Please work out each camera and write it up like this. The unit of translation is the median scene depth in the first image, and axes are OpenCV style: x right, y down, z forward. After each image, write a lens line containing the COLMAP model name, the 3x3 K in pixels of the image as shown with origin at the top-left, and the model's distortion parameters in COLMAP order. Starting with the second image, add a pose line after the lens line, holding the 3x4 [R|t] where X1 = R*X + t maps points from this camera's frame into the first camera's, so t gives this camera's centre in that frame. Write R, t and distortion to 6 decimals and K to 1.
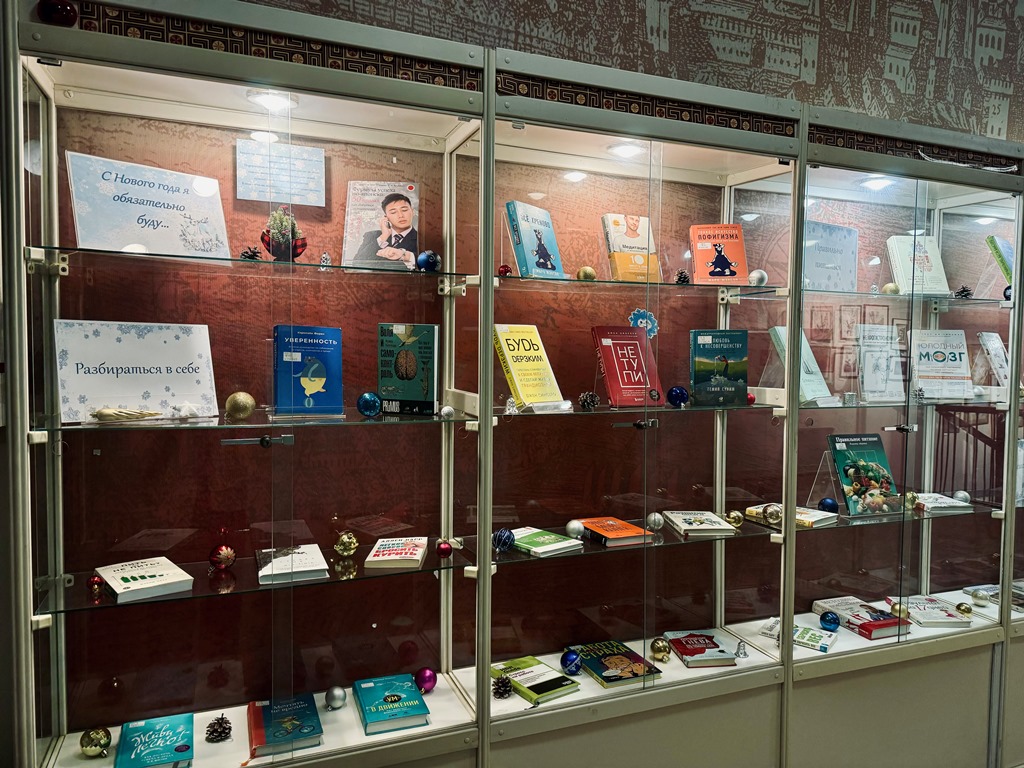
lens RADIAL K [[732.7, 0, 511.4], [0, 732.7, 399.5], [0, 0, 1]] dist [0.064537, -0.113555]
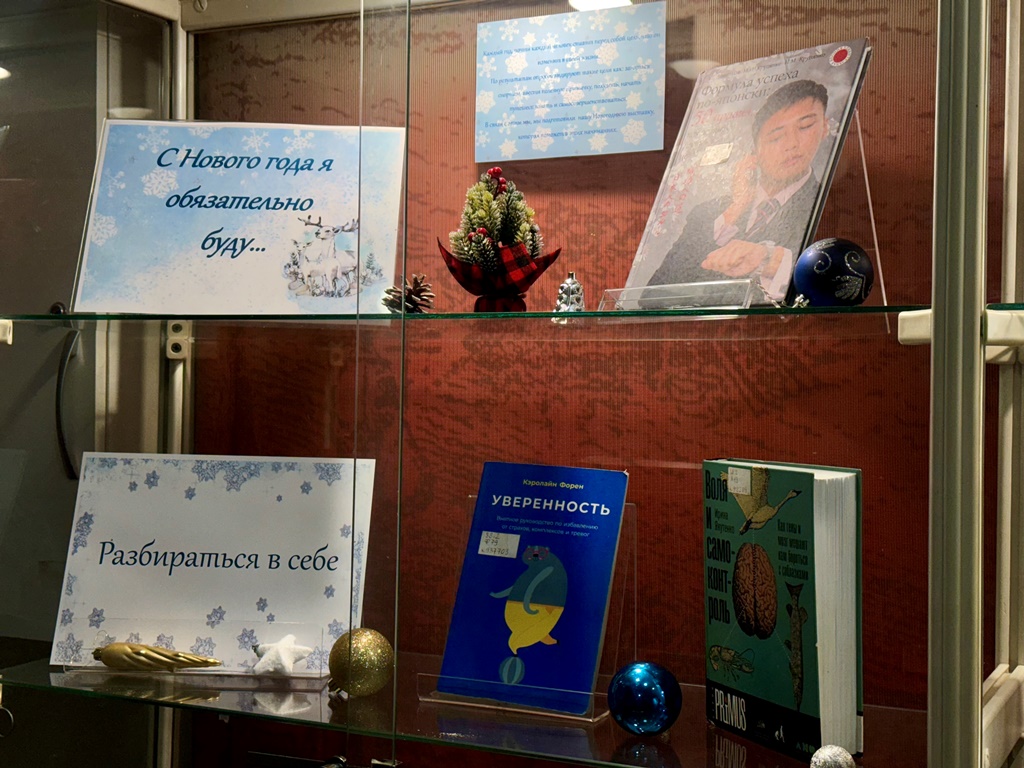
lens RADIAL K [[1414.6, 0, 510.7], [0, 1414.6, 396.7], [0, 0, 1]] dist [0.183188, -0.367761]
pose [[0.655104, -0.008826, -0.755487, 0.270341], [-0.056552, 0.996554, -0.060680, -0.089218], [0.753419, 0.082476, 0.652347, 0.497890]]
